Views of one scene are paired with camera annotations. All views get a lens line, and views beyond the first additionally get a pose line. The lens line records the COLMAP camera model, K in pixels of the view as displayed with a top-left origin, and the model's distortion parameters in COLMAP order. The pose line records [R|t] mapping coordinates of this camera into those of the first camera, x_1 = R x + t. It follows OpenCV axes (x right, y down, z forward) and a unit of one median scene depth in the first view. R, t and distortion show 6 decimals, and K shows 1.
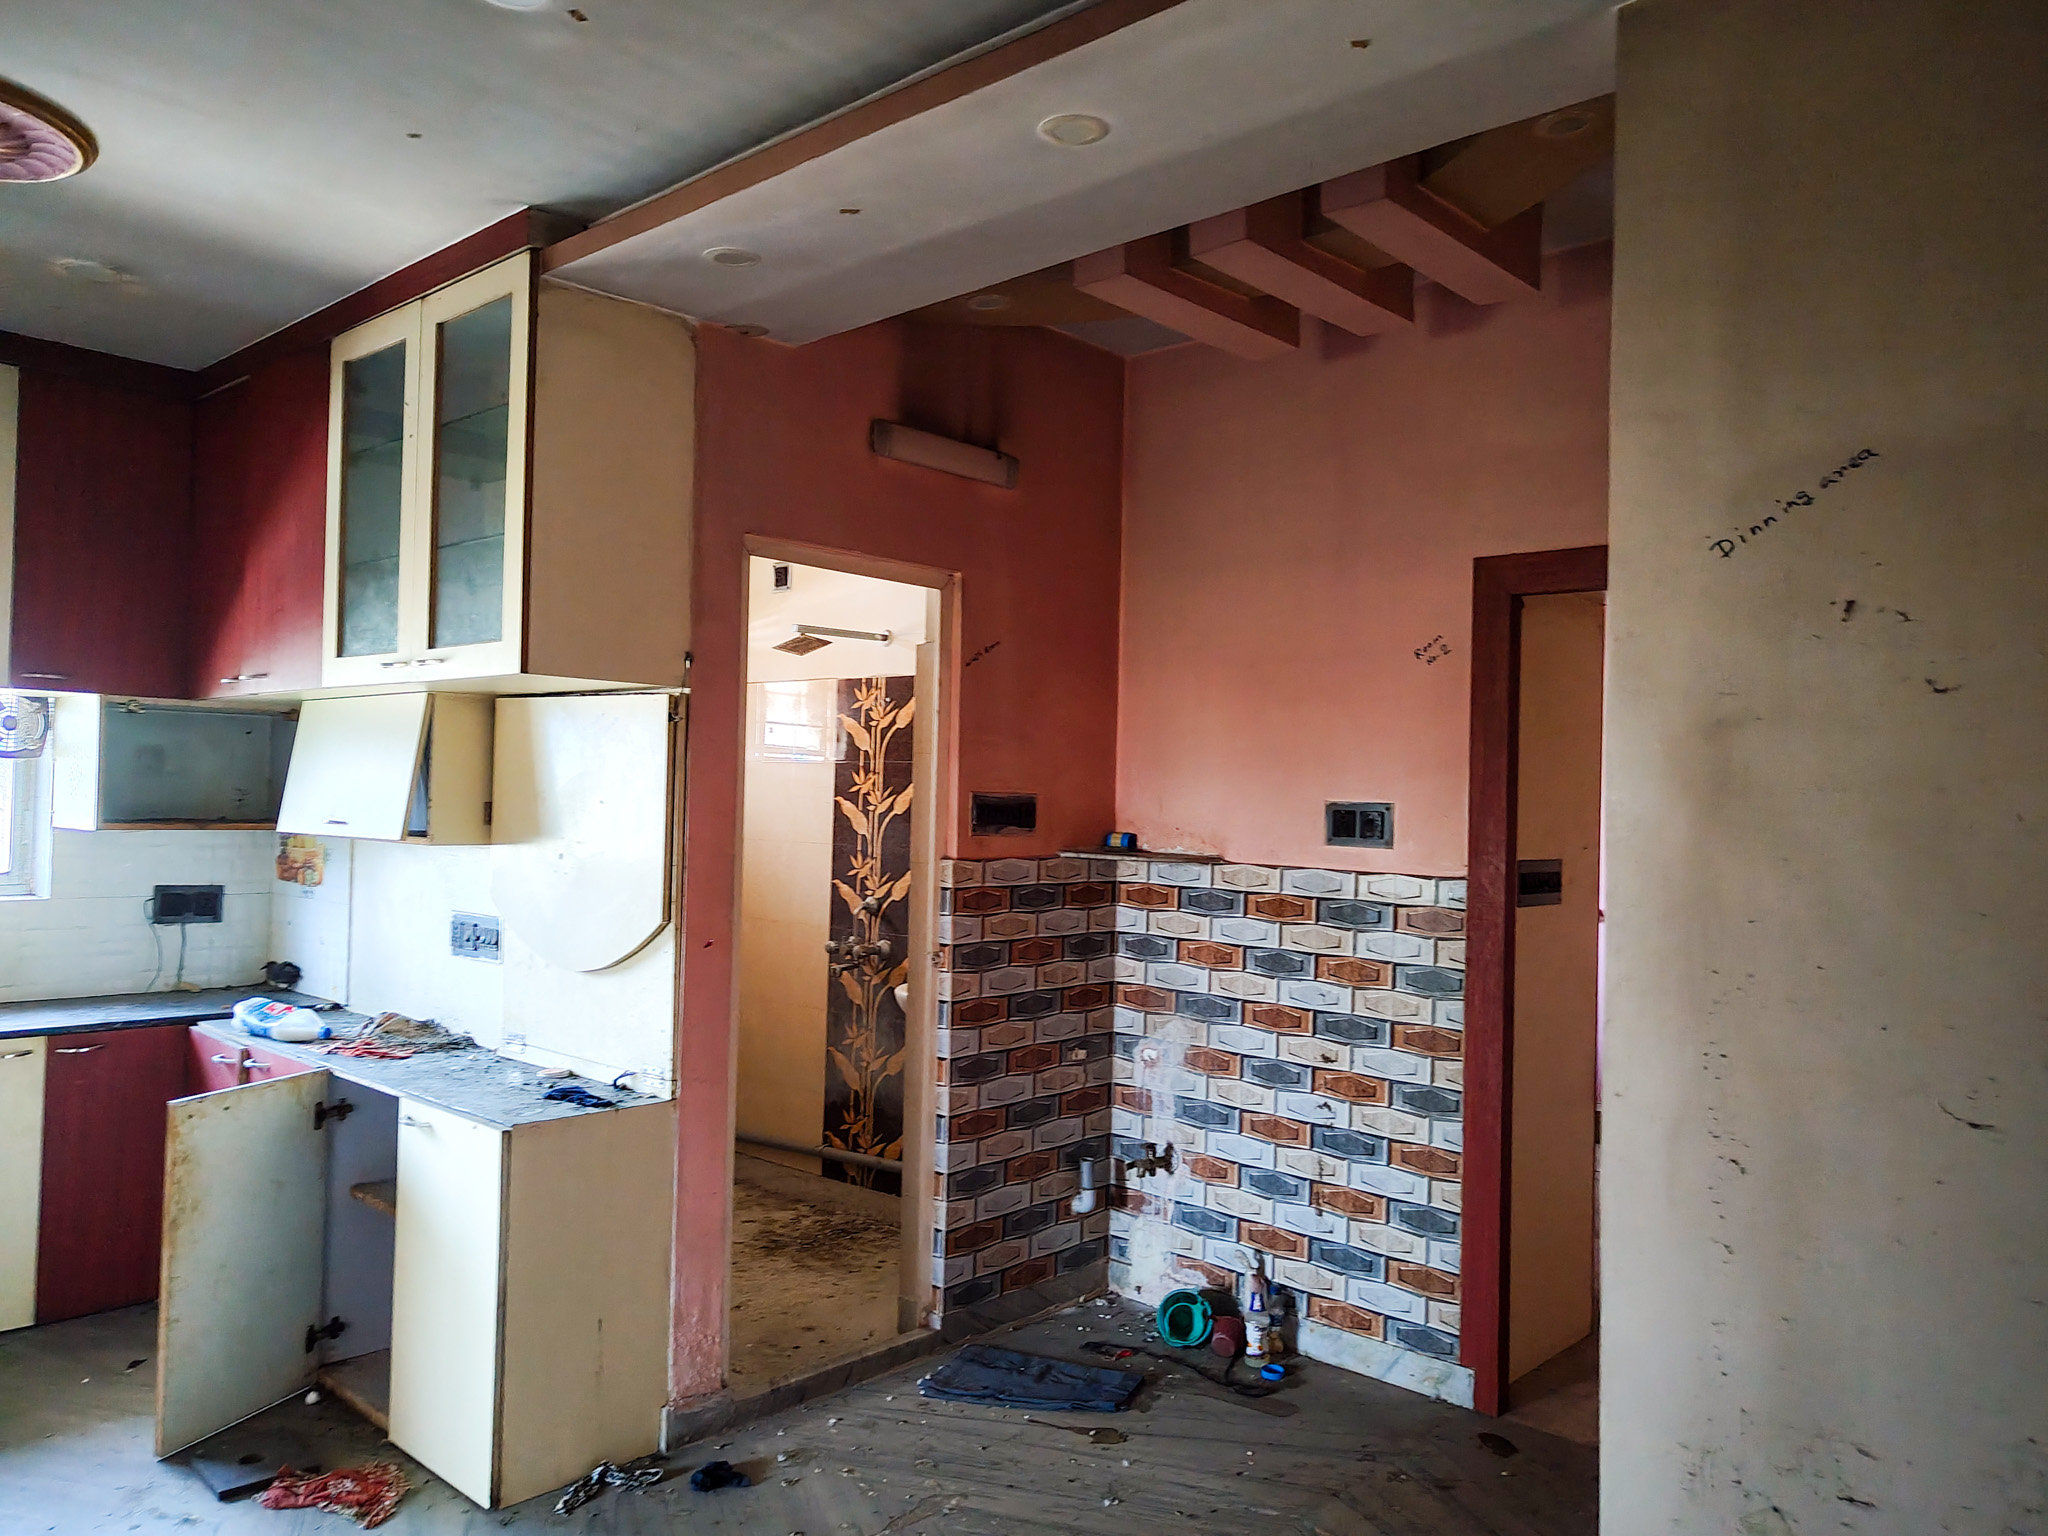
lens RADIAL K [[1464.7, 0, 1008.0], [0, 1464.7, 778.1], [0, 0, 1]] dist [0.009206, -0.005814]
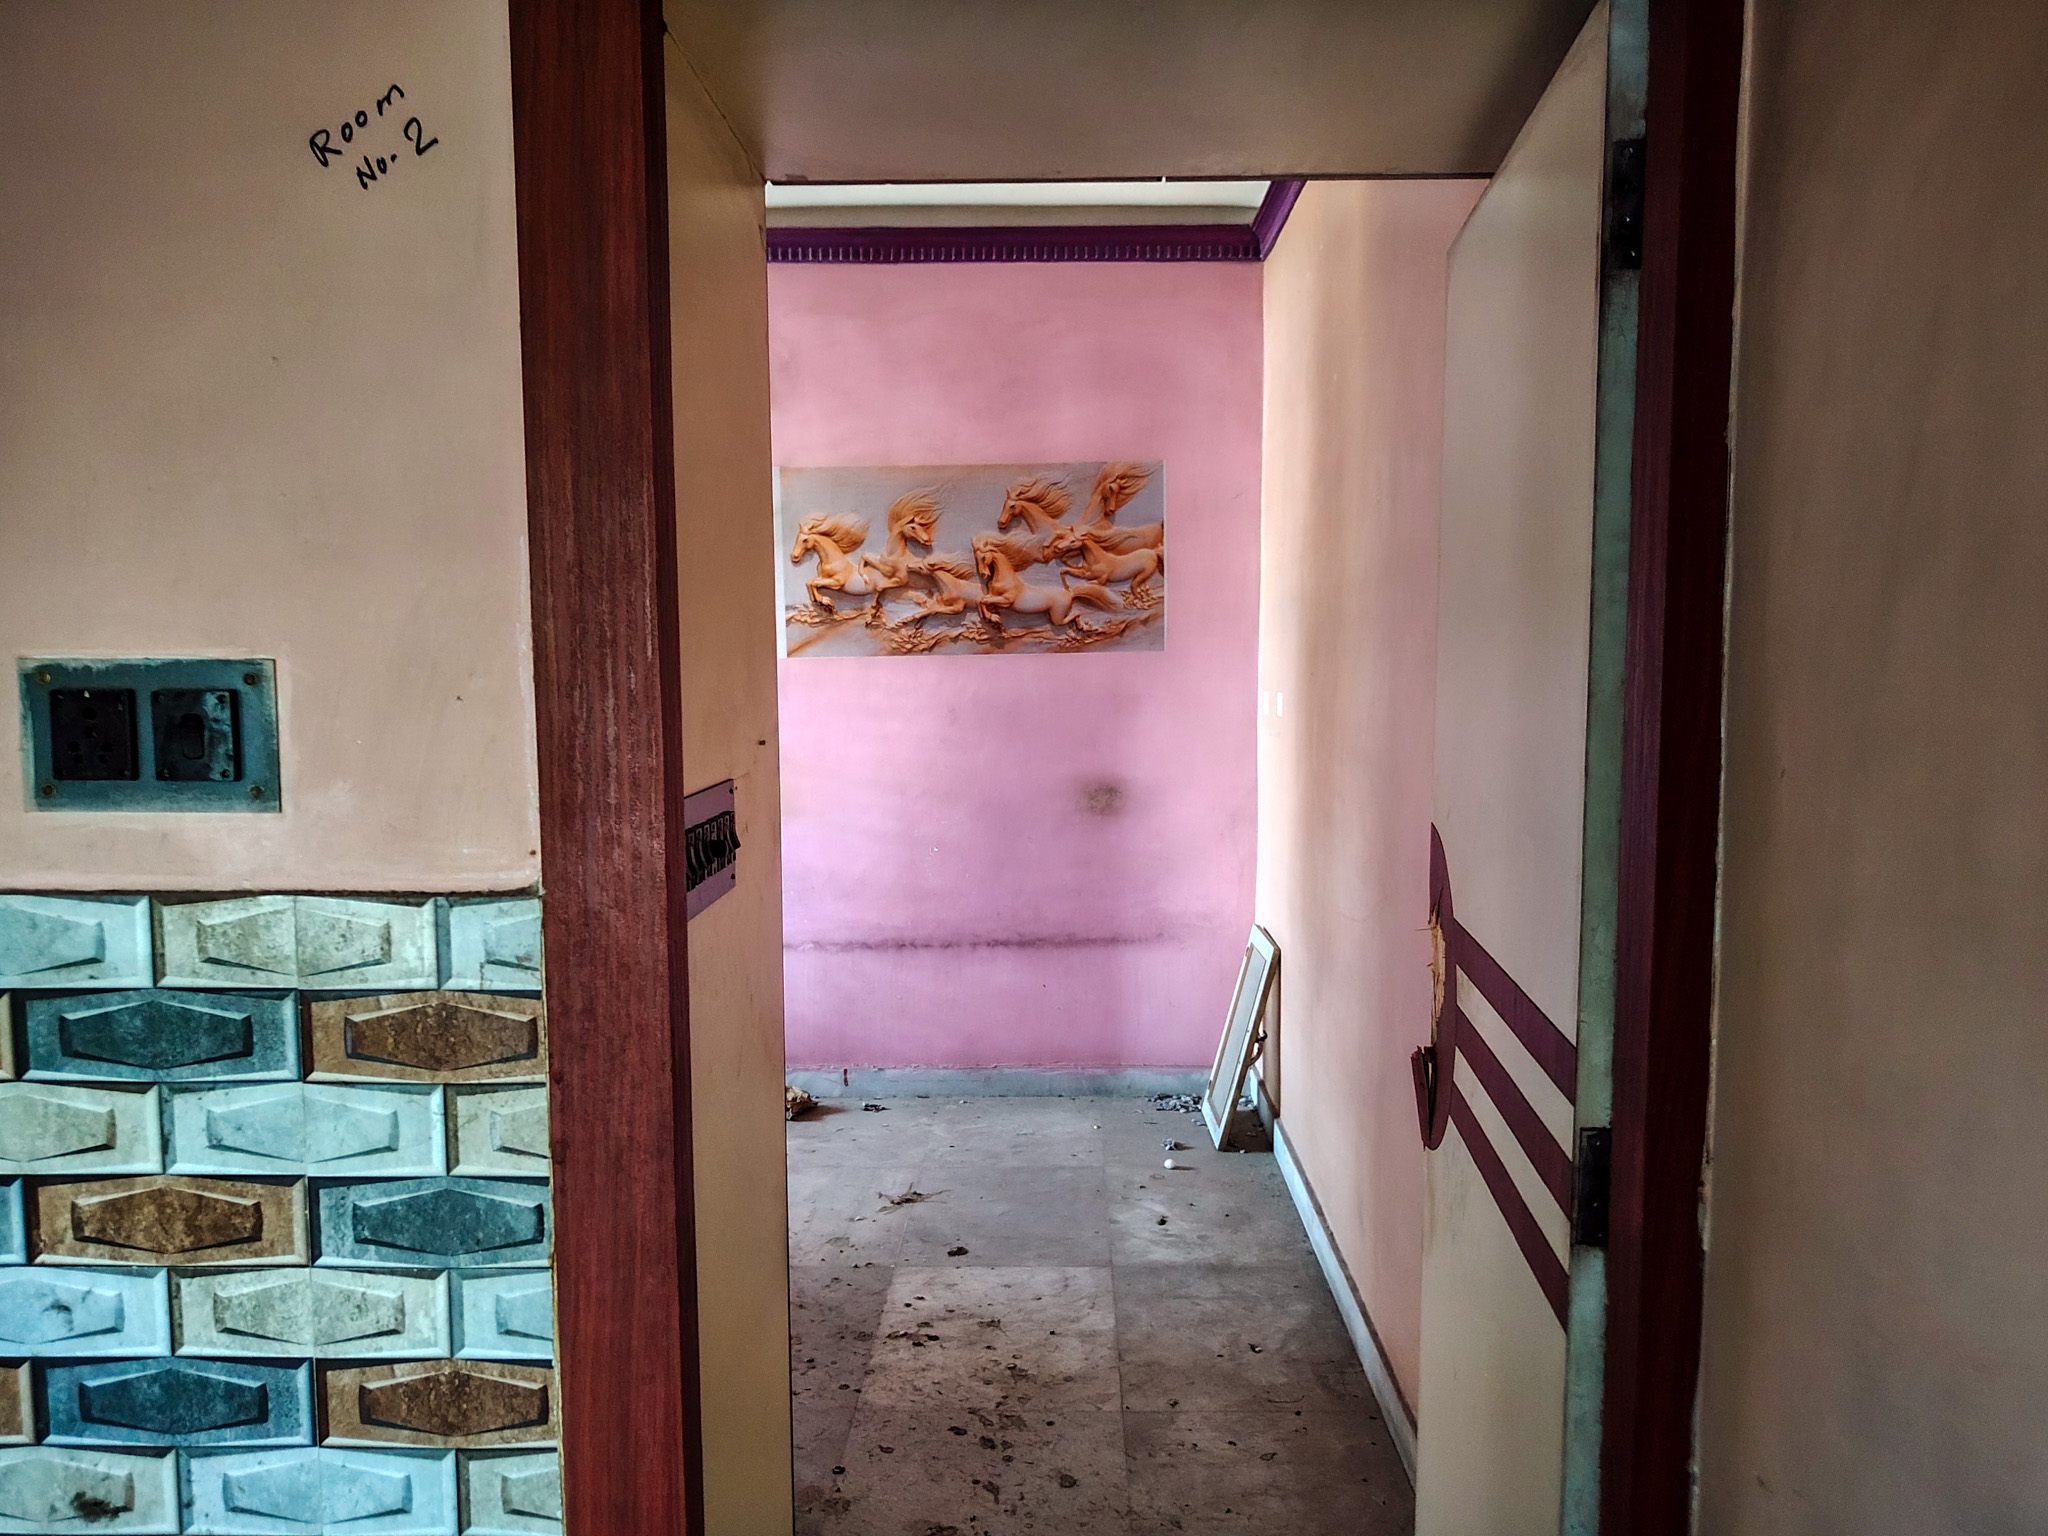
lens RADIAL K [[1468.1, 0, 1000.4], [0, 1468.1, 763.0], [0, 0, 1]] dist [0.007222, 0.000879]
pose [[0.753914, -0.086157, 0.651299, 0.182689], [0.019486, 0.993860, 0.108917, 0.008508], [-0.656684, -0.069423, 0.750964, 0.692620]]
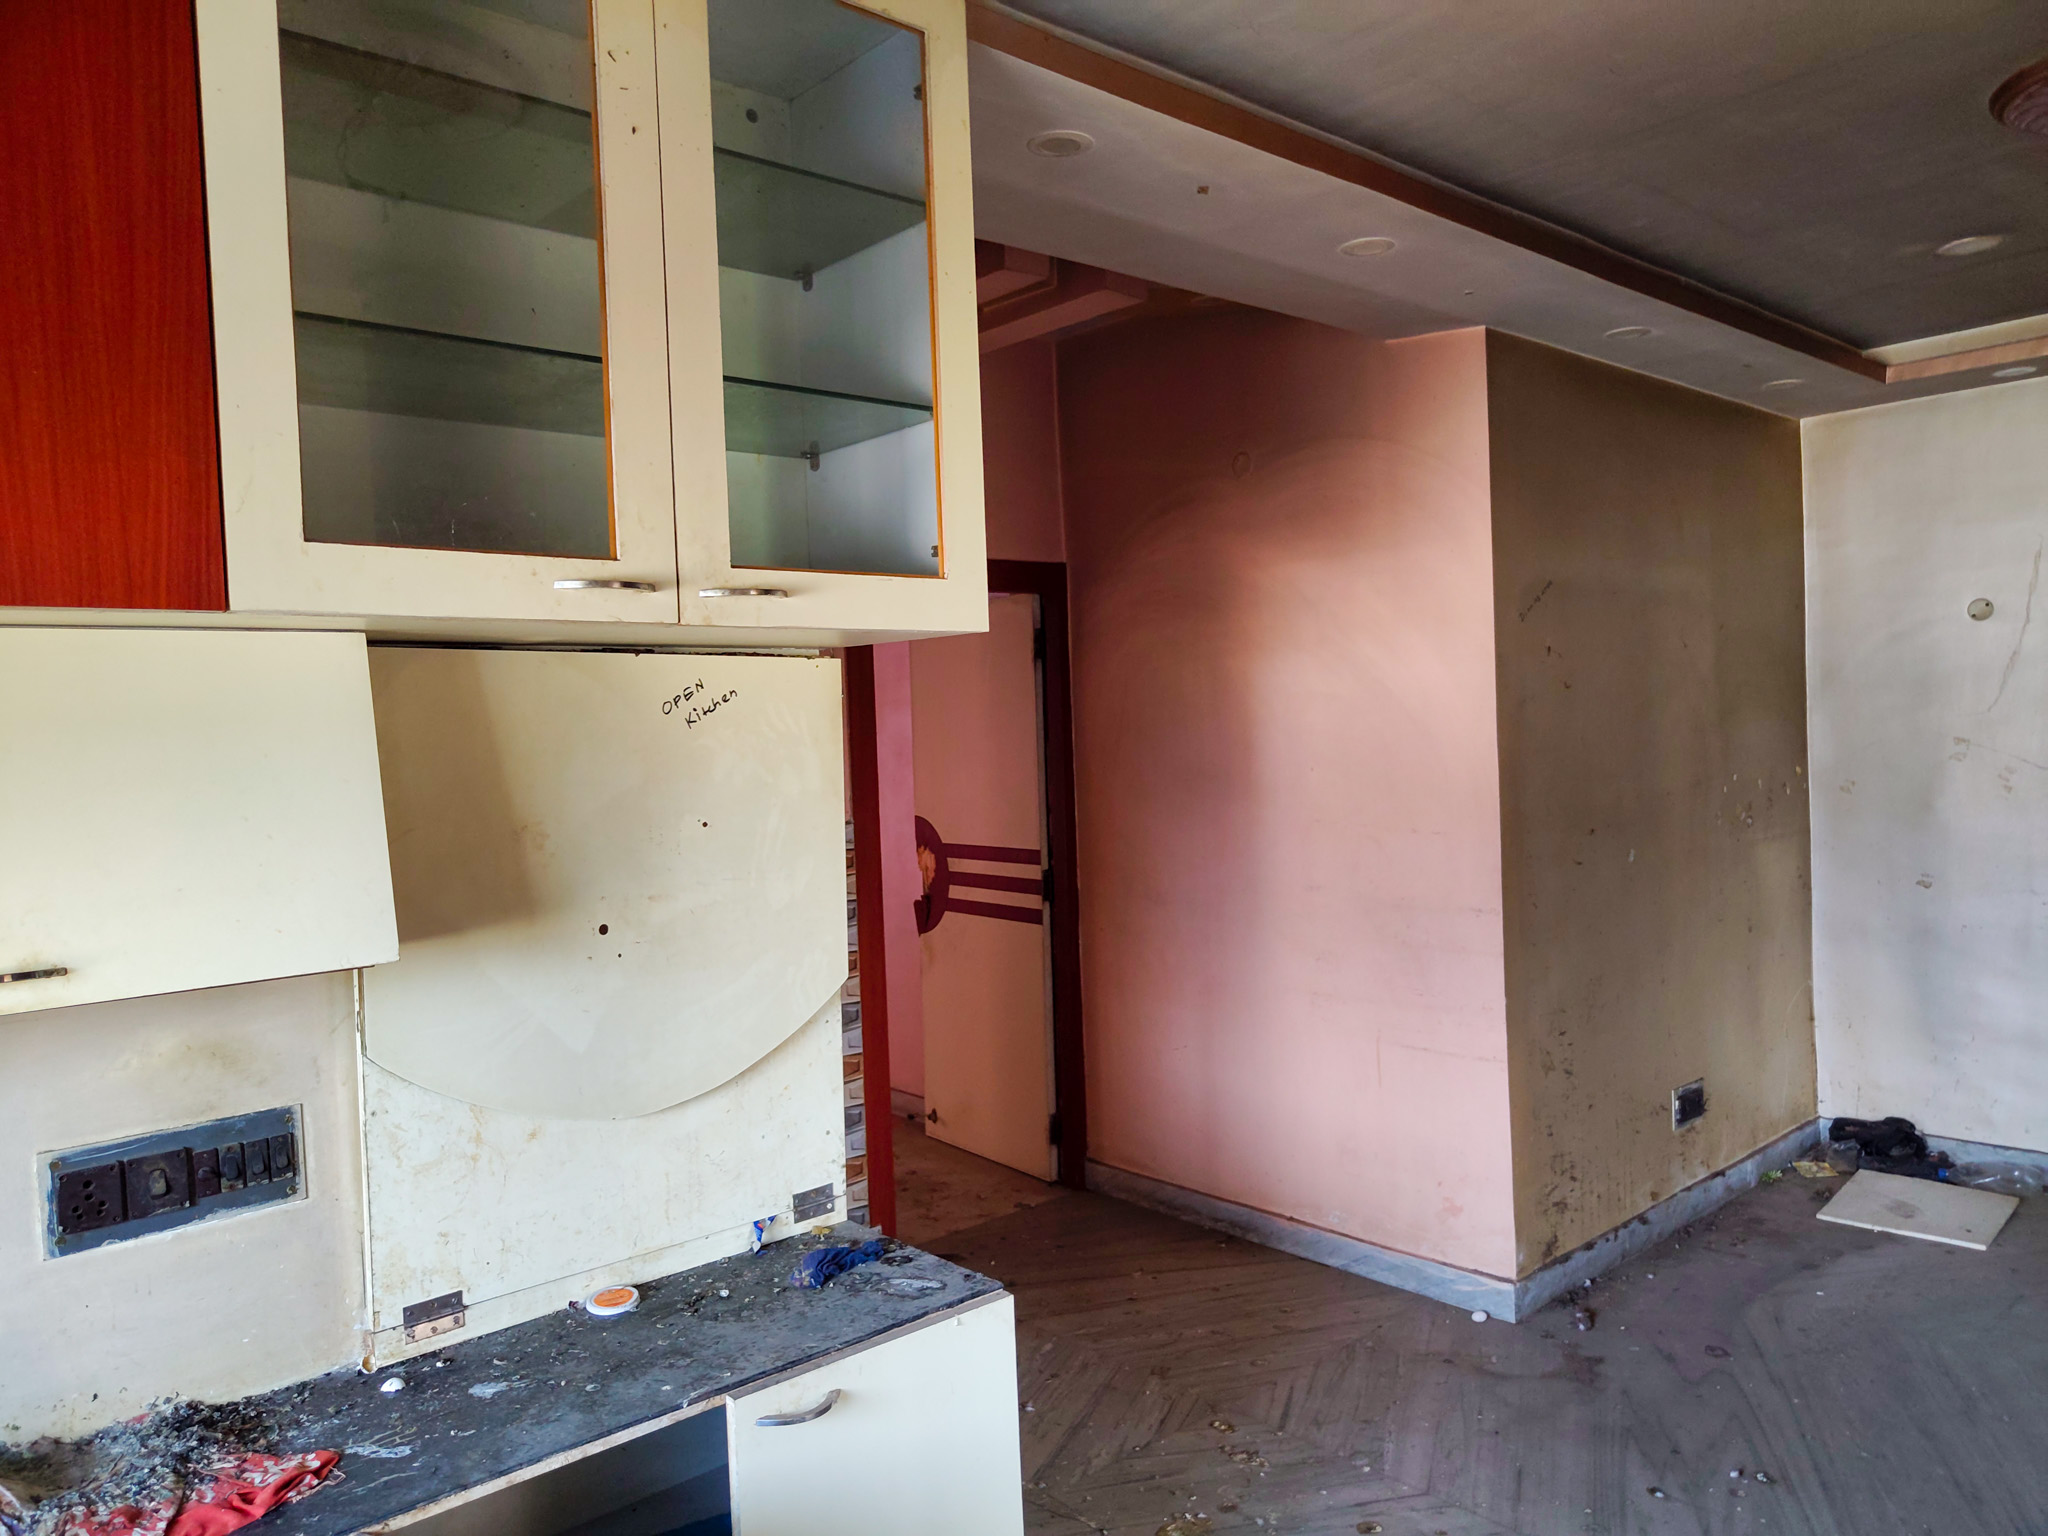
lens RADIAL K [[1437.5, 0, 1016.1], [0, 1437.5, 777.1], [0, 0, 1]] dist [0.003829, 0.001189]
pose [[0.101850, -0.064633, 0.992698, -0.807039], [0.024801, 0.997742, 0.062416, -0.036574], [-0.994491, 0.018263, 0.103223, 0.742618]]
